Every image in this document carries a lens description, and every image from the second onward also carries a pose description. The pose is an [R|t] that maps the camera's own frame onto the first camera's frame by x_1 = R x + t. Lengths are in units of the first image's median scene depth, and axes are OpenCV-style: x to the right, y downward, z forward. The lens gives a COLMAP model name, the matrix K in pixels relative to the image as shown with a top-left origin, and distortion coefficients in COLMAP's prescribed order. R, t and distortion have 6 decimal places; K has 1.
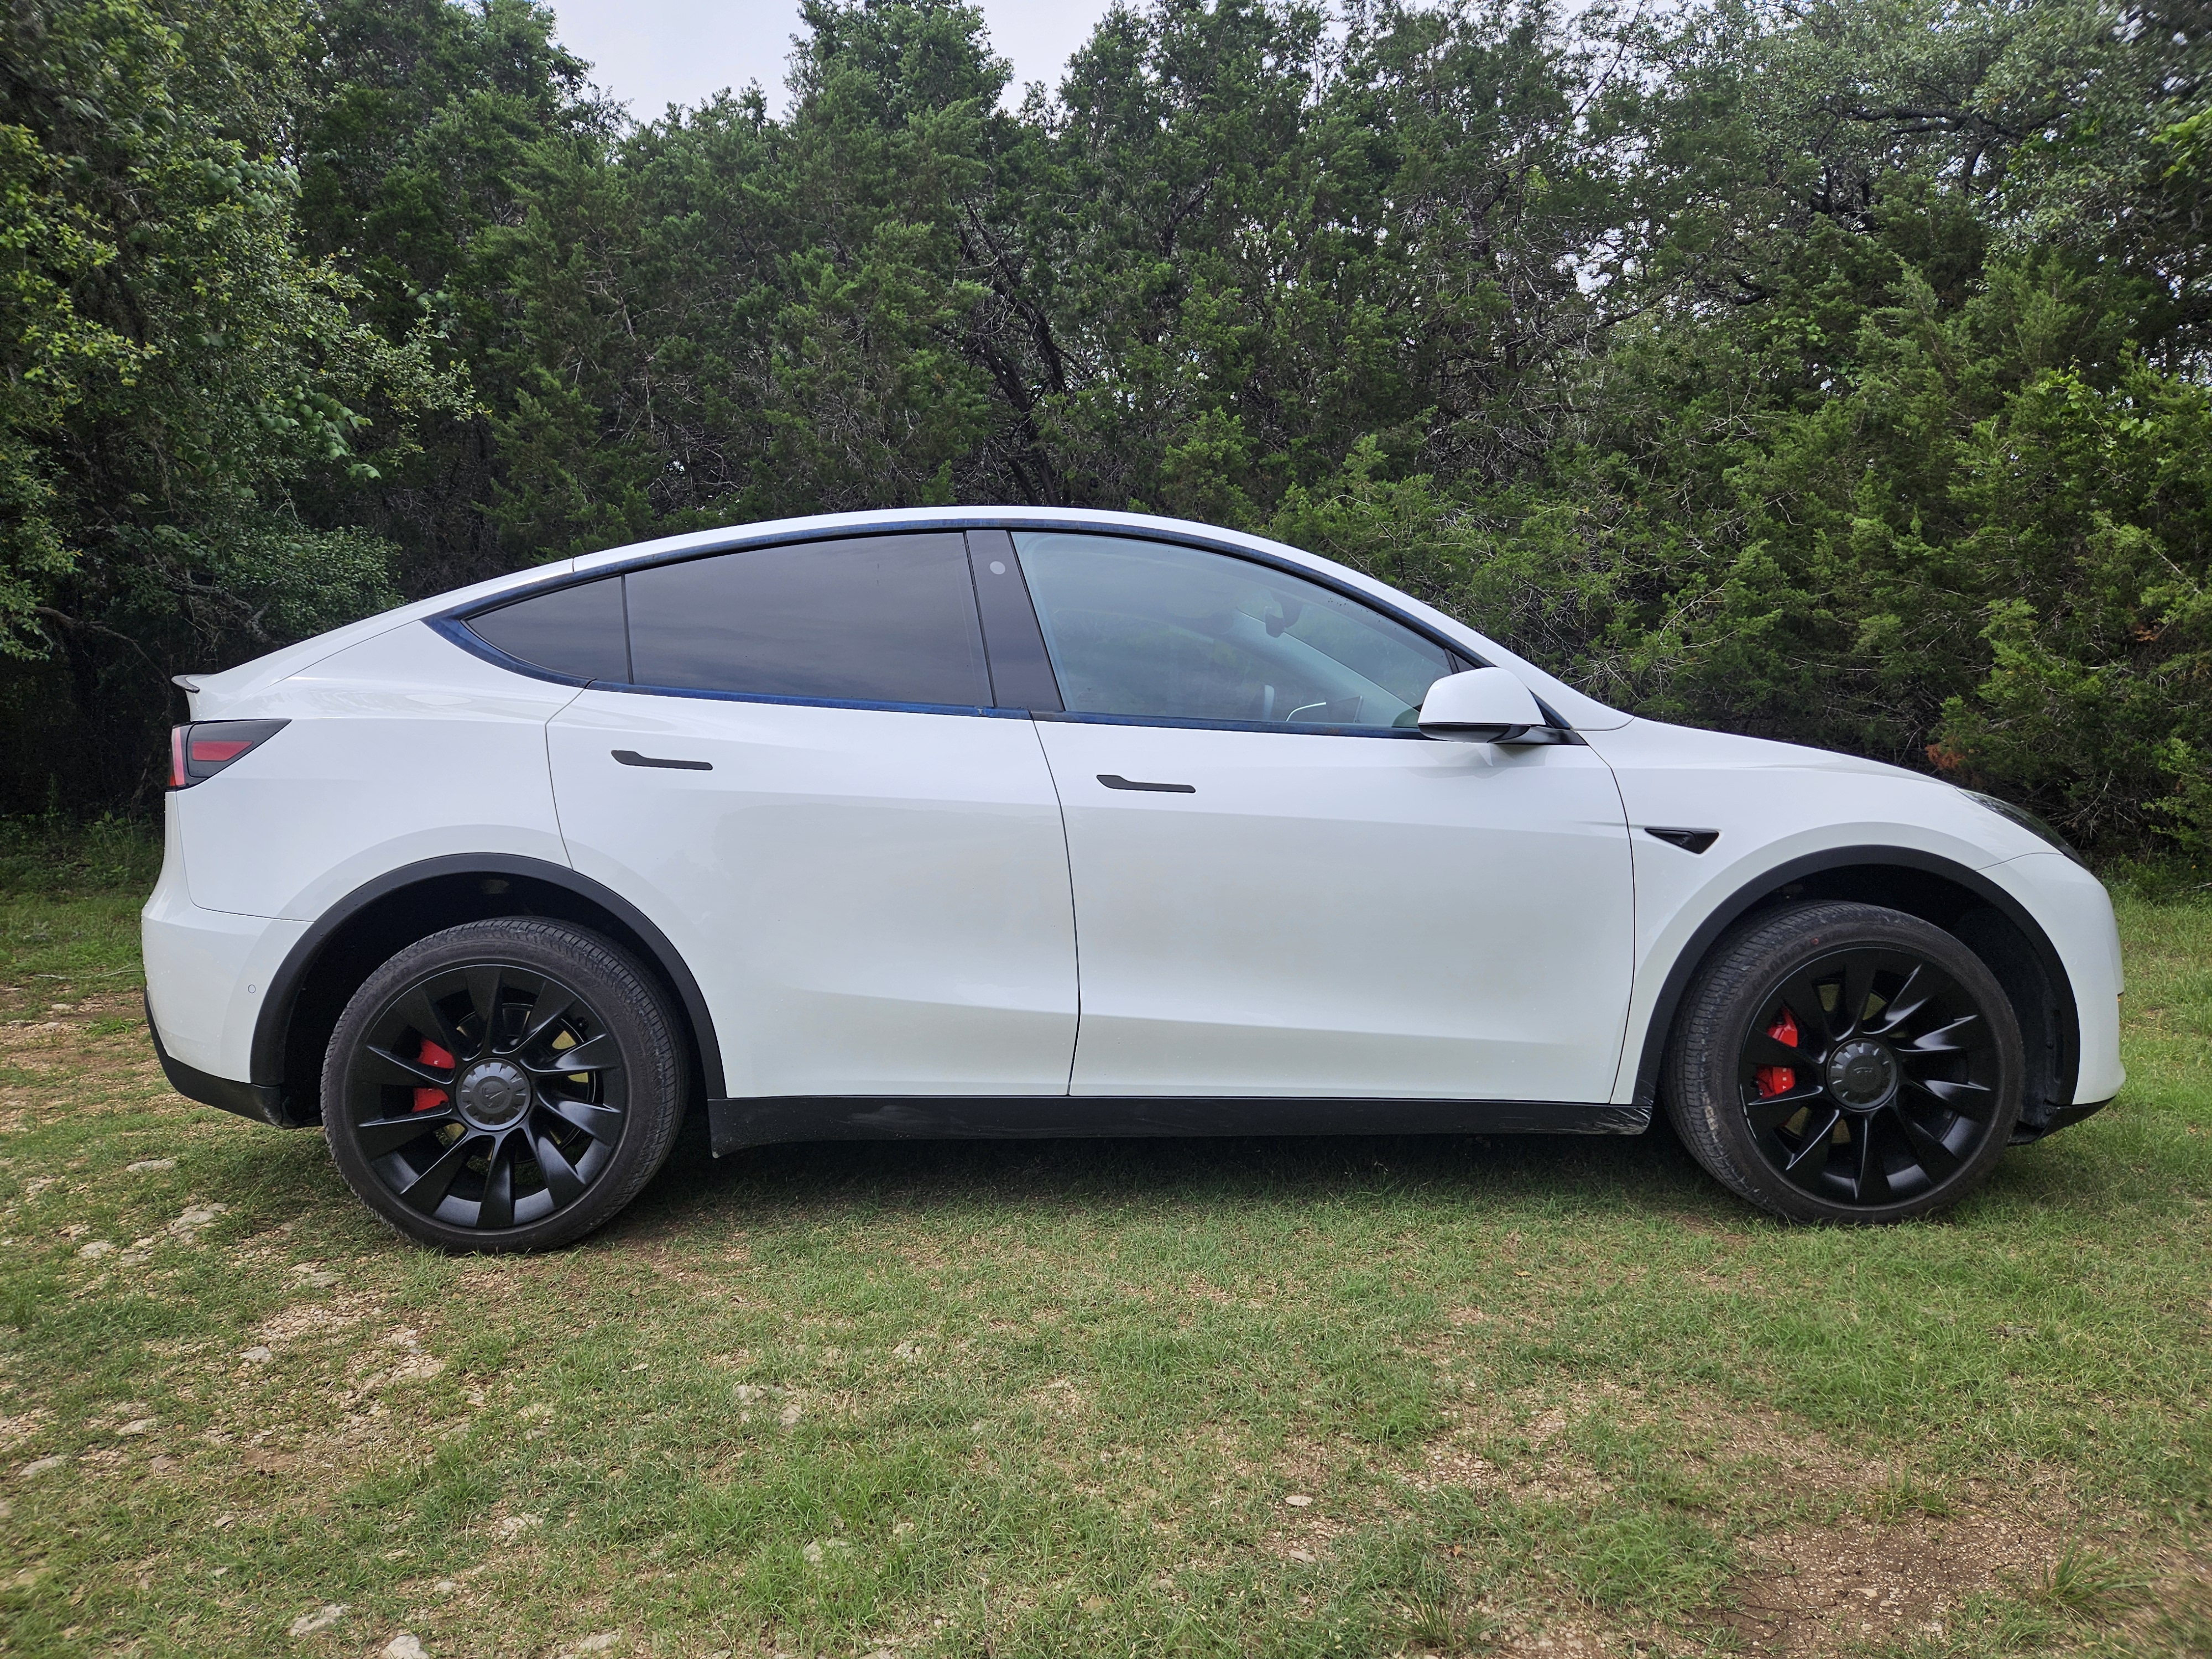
lens RADIAL K [[1471.2, 0, 1106.6], [0, 1471.2, 827.6], [0, 0, 1]] dist [0.064895, -0.052762]
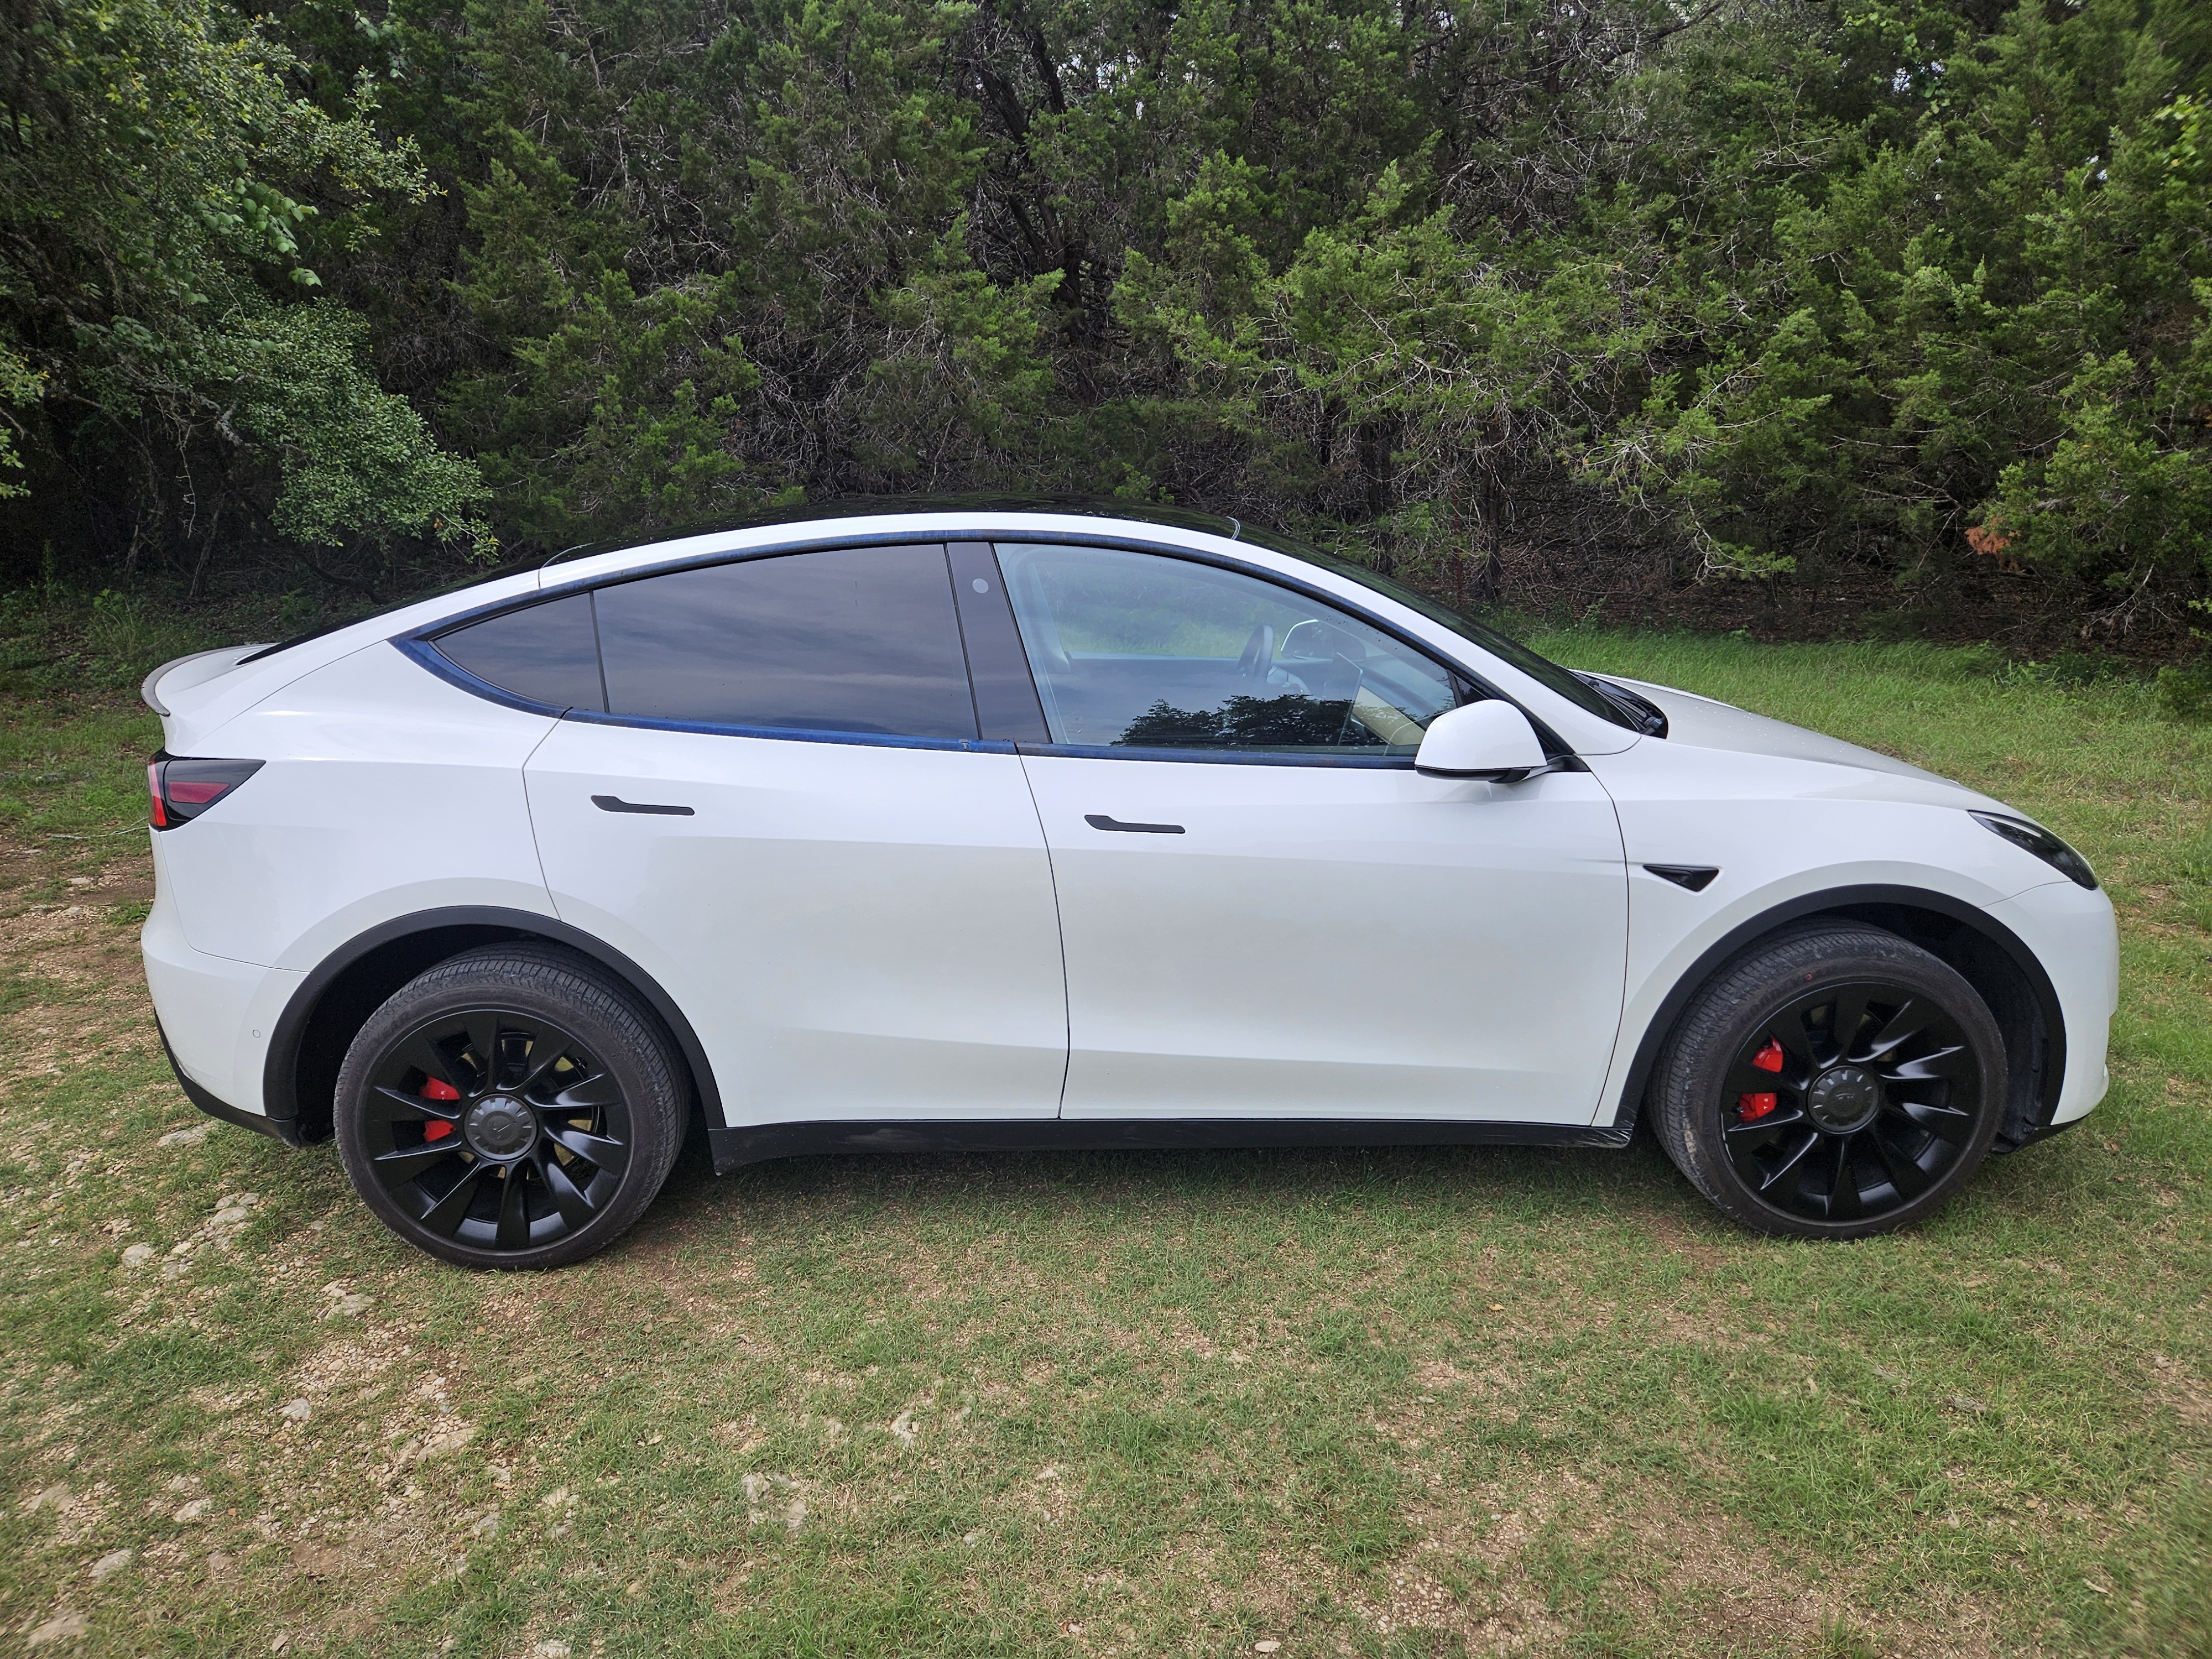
lens RADIAL K [[1471.2, 0, 1090.7], [0, 1471.2, 816.9], [0, 0, 1]] dist [0.064895, -0.052762]
pose [[0.999858, -0.002736, -0.016616, 0.013664], [0.005912, 0.980932, 0.194262, -0.224345], [0.015768, -0.194333, 0.980809, 0.037692]]
